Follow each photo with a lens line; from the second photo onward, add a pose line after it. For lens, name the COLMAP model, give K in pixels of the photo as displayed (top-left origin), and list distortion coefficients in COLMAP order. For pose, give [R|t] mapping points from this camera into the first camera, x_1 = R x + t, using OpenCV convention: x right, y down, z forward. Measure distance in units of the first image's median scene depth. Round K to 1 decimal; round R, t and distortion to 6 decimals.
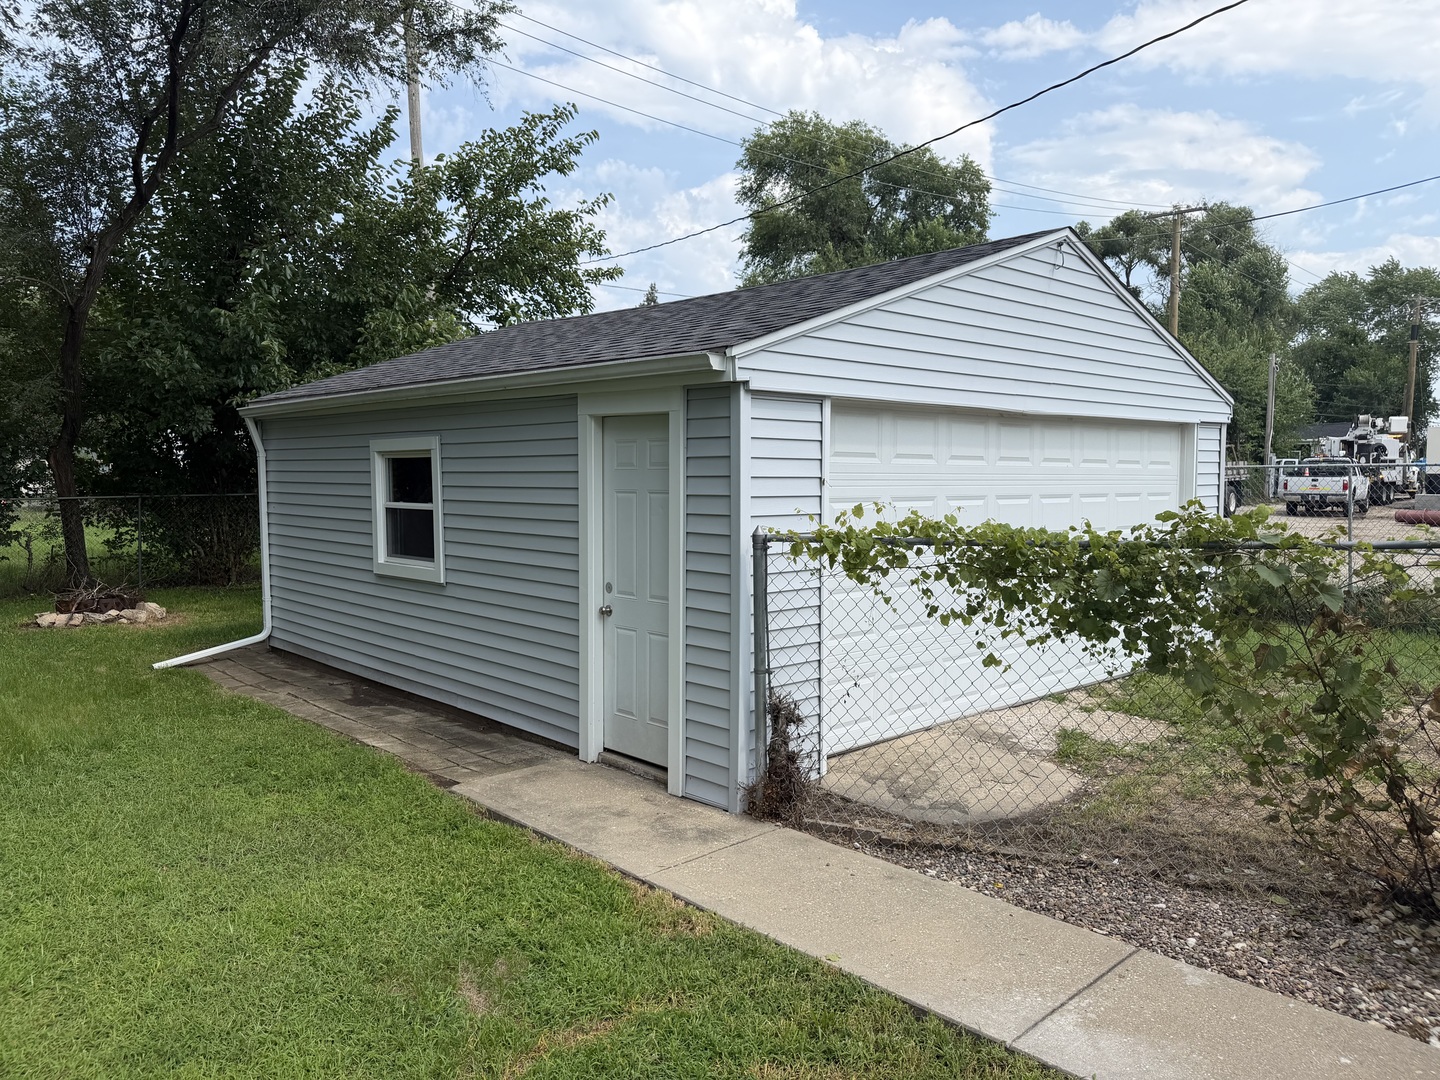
lens RADIAL K [[1005.0, 0, 713.2], [0, 1005.0, 549.4], [0, 0, 1]] dist [0.171738, -0.297821]
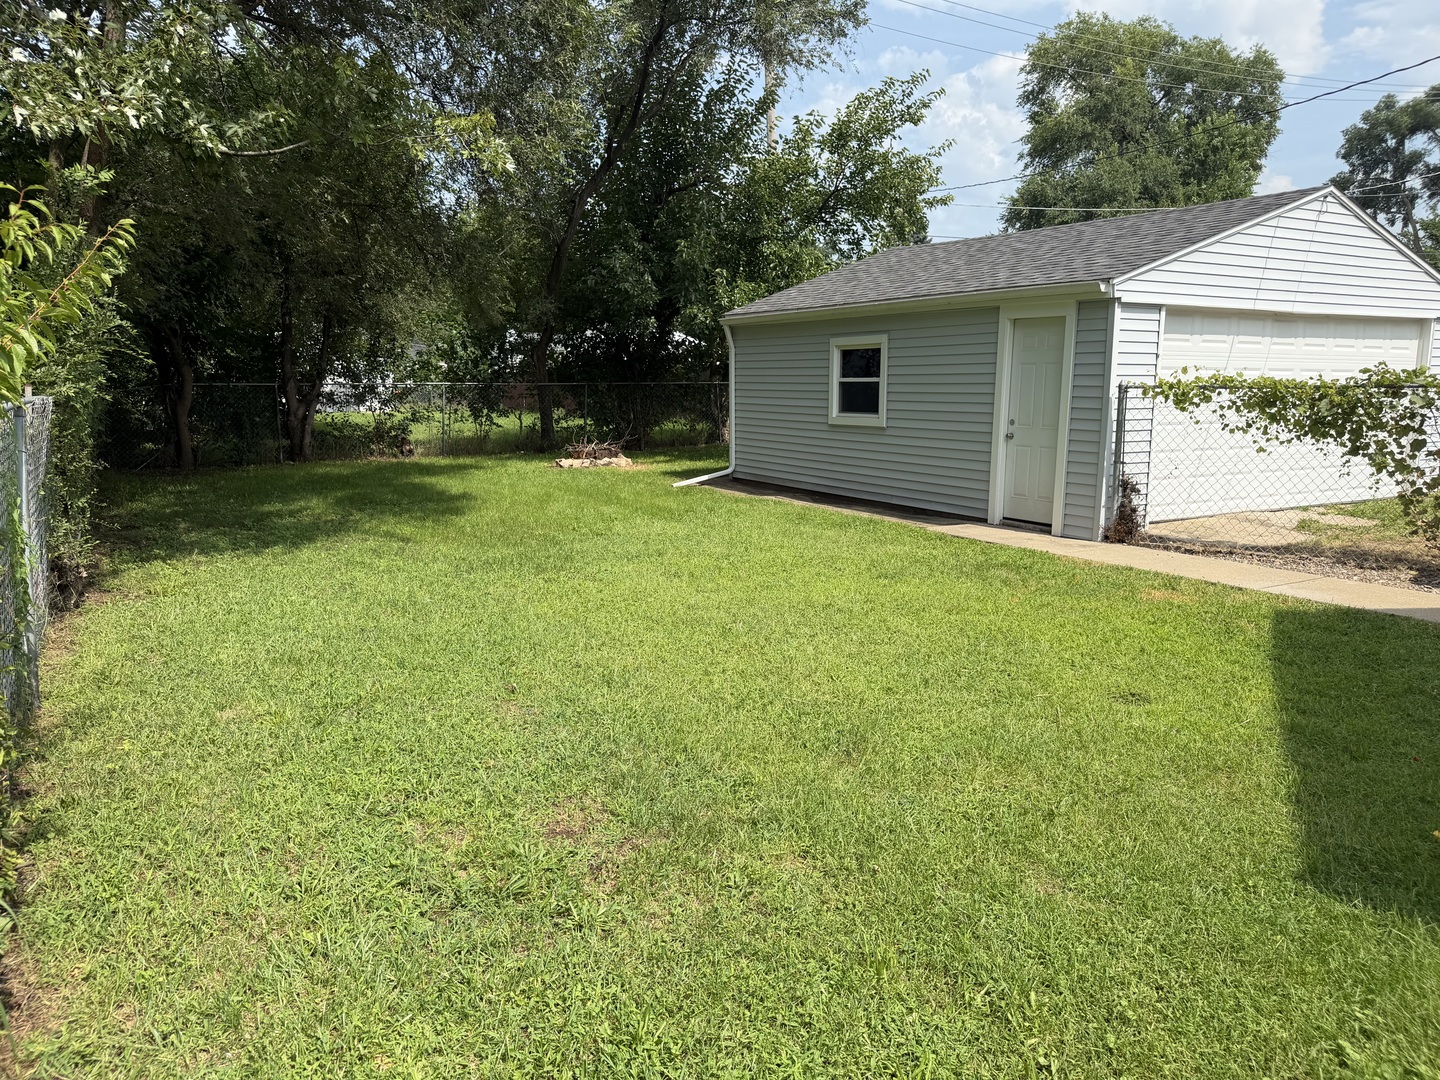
lens RADIAL K [[1014.2, 0, 721.8], [0, 1014.2, 558.2], [0, 0, 1]] dist [0.061197, -0.068469]
pose [[0.976891, 0.036731, -0.210559, -0.237510], [-0.014860, 0.994411, 0.104528, 0.103701], [0.213222, -0.098984, 0.971977, -0.884815]]
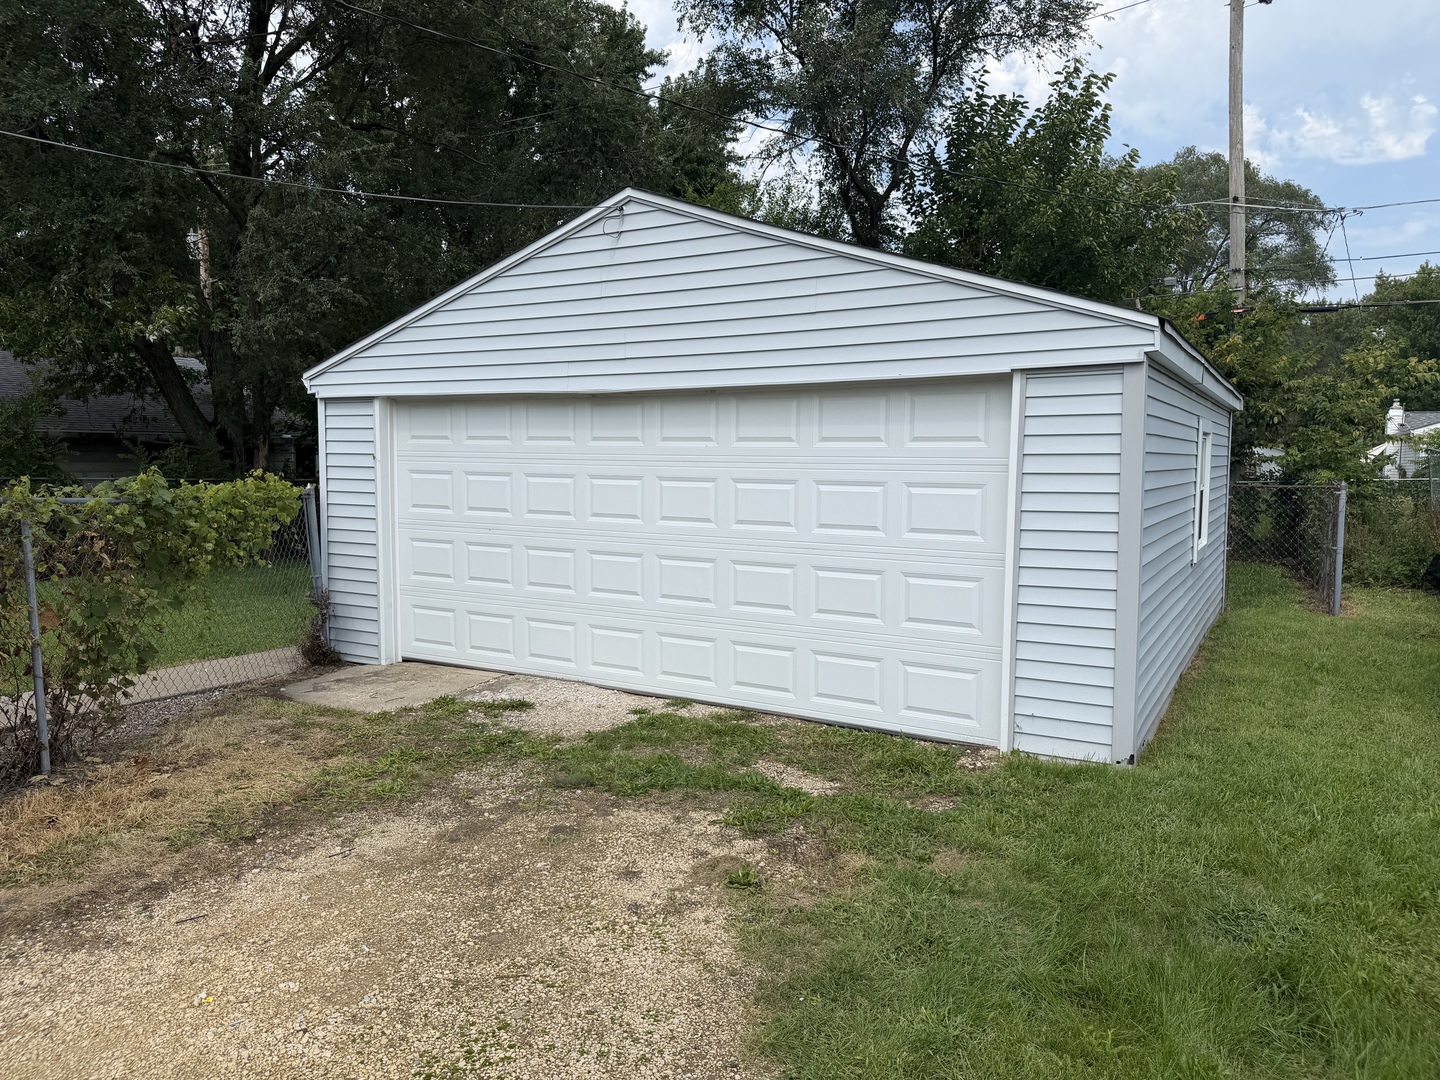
lens RADIAL K [[1005.0, 0, 713.2], [0, 1005.0, 549.4], [0, 0, 1]] dist [0.171738, -0.297821]
pose [[0.279859, 0.083892, -0.956369, 1.651253], [-0.075965, 0.994986, 0.065050, -0.069281], [0.957031, 0.054446, 0.284829, 1.070183]]
